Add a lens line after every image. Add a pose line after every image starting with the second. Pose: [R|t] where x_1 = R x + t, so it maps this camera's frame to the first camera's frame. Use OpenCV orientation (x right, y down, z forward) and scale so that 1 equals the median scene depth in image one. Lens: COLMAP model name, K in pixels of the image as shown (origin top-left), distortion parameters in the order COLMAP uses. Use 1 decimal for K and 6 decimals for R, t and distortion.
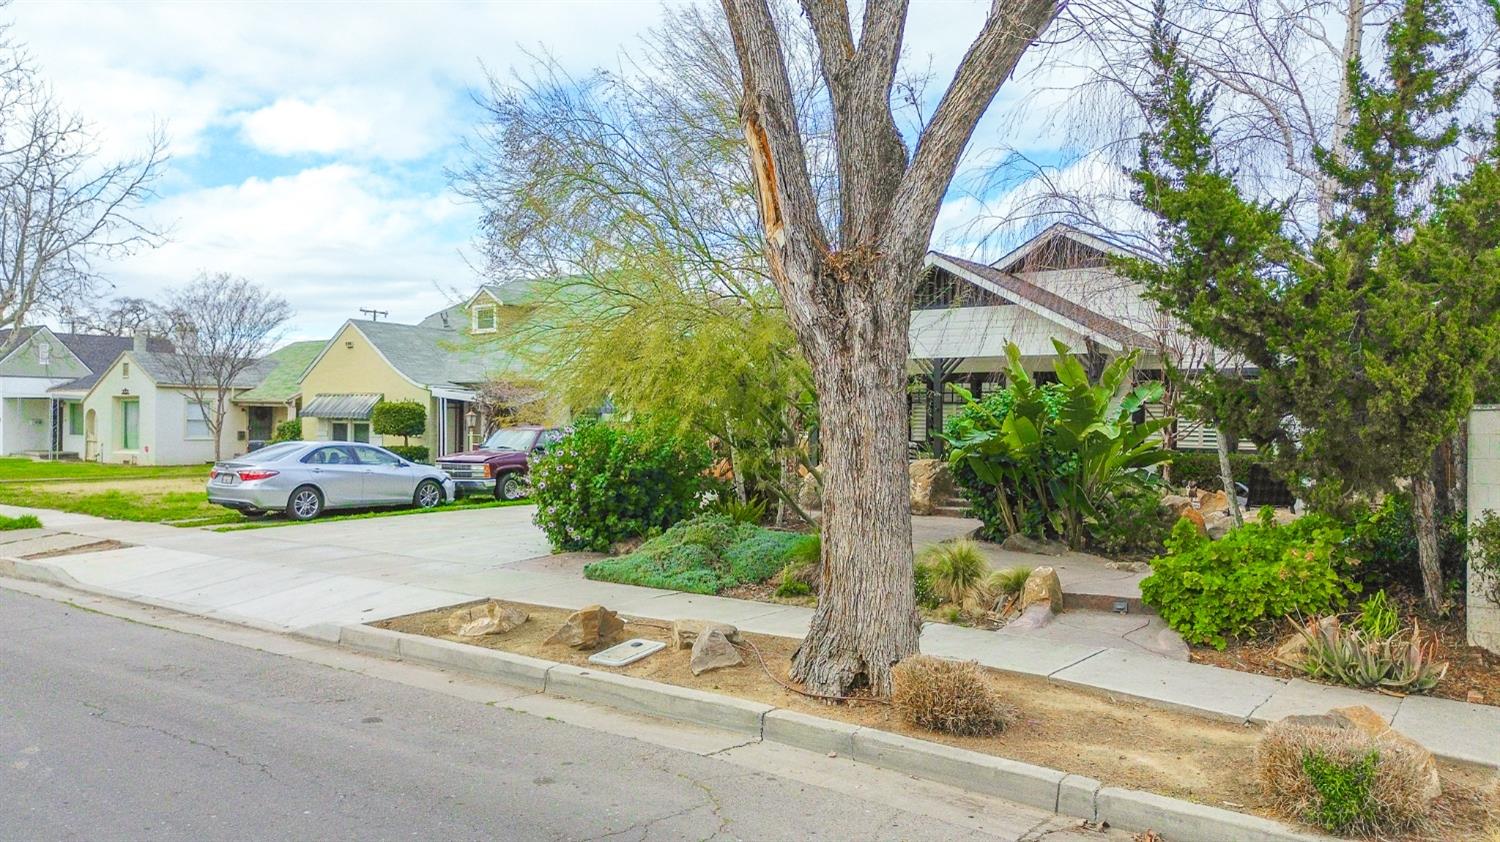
lens RADIAL K [[1058.9, 0, 750.0], [0, 1058.9, 421.0], [0, 0, 1]] dist [0.060632, -0.057221]
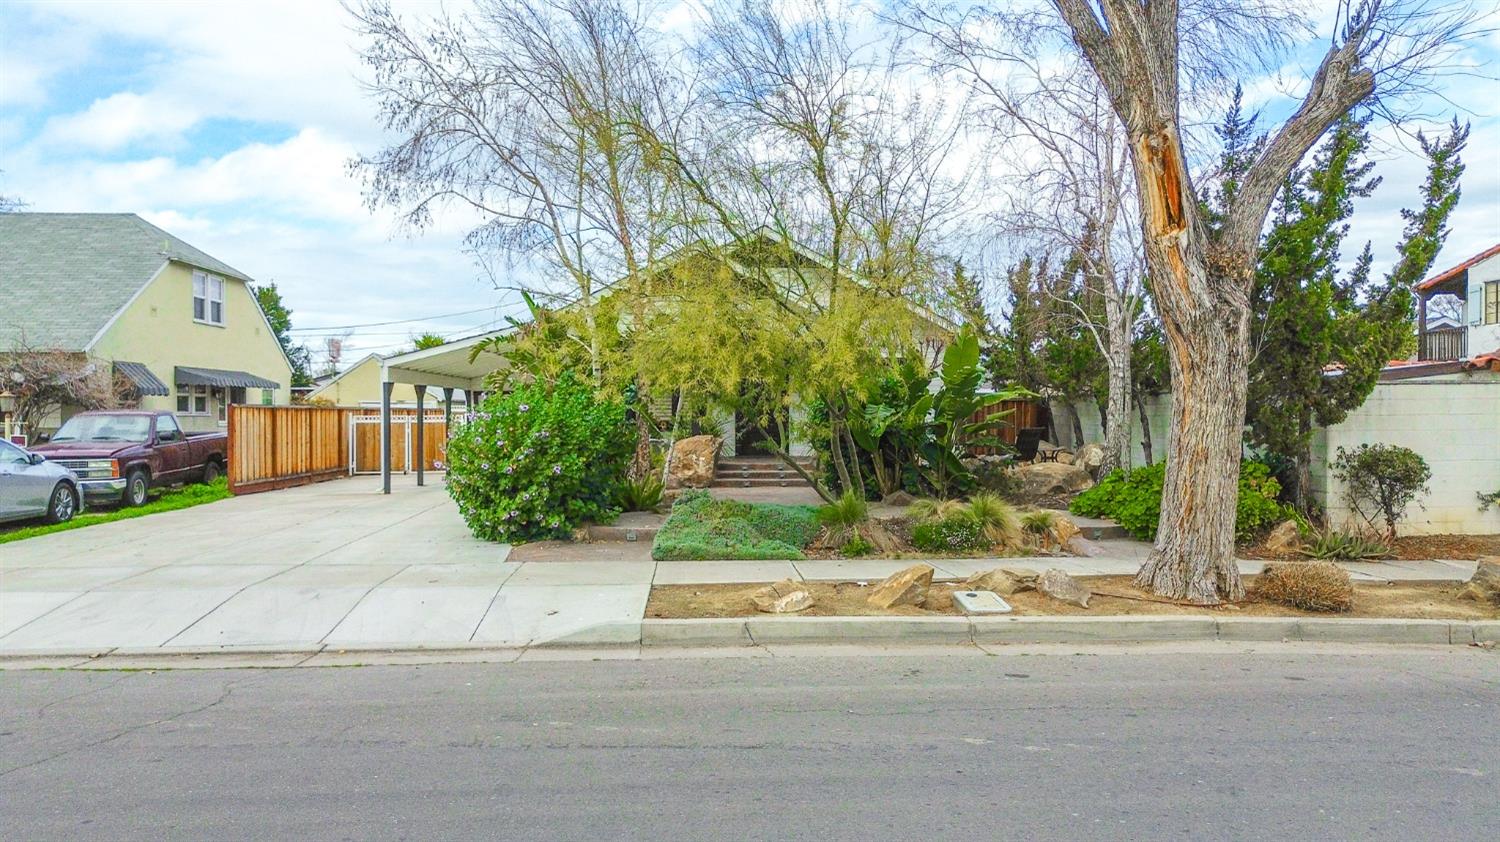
lens RADIAL K [[1058.9, 0, 750.0], [0, 1058.9, 421.0], [0, 0, 1]] dist [0.060632, -0.057221]
pose [[0.780705, -0.014286, 0.624737, -0.829133], [0.007669, 0.999882, 0.013281, 0.014385], [-0.624853, -0.005577, 0.780723, 0.254675]]
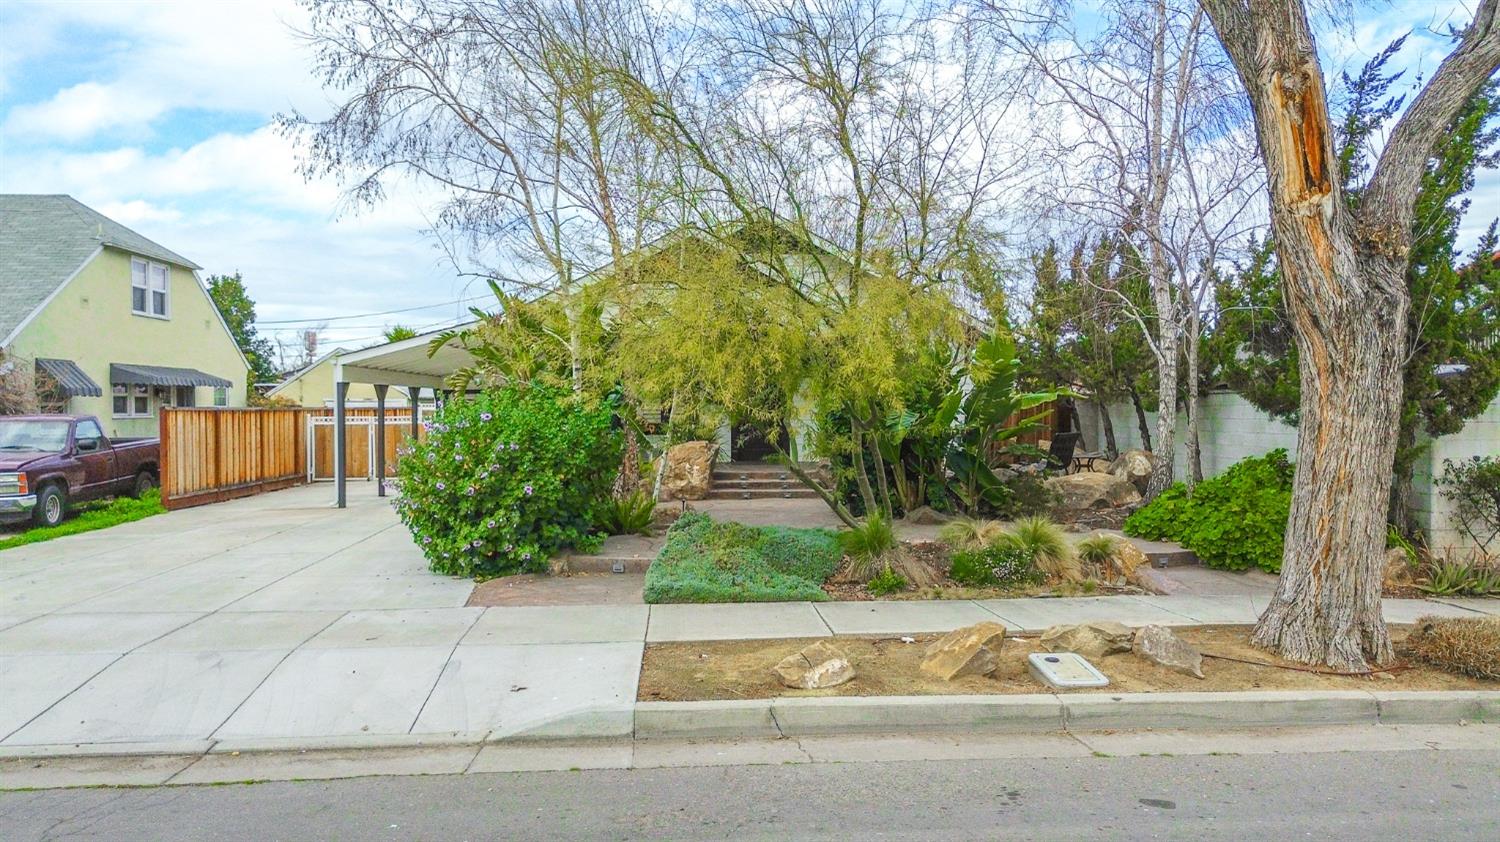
lens RADIAL K [[1064.2, 0, 750.0], [0, 1064.2, 421.0], [0, 0, 1]] dist [0.023868, -0.001916]
pose [[0.771049, -0.020220, 0.636455, -0.723991], [0.009440, 0.999749, 0.020326, -0.001213], [-0.636706, -0.009665, 0.771046, 0.427149]]
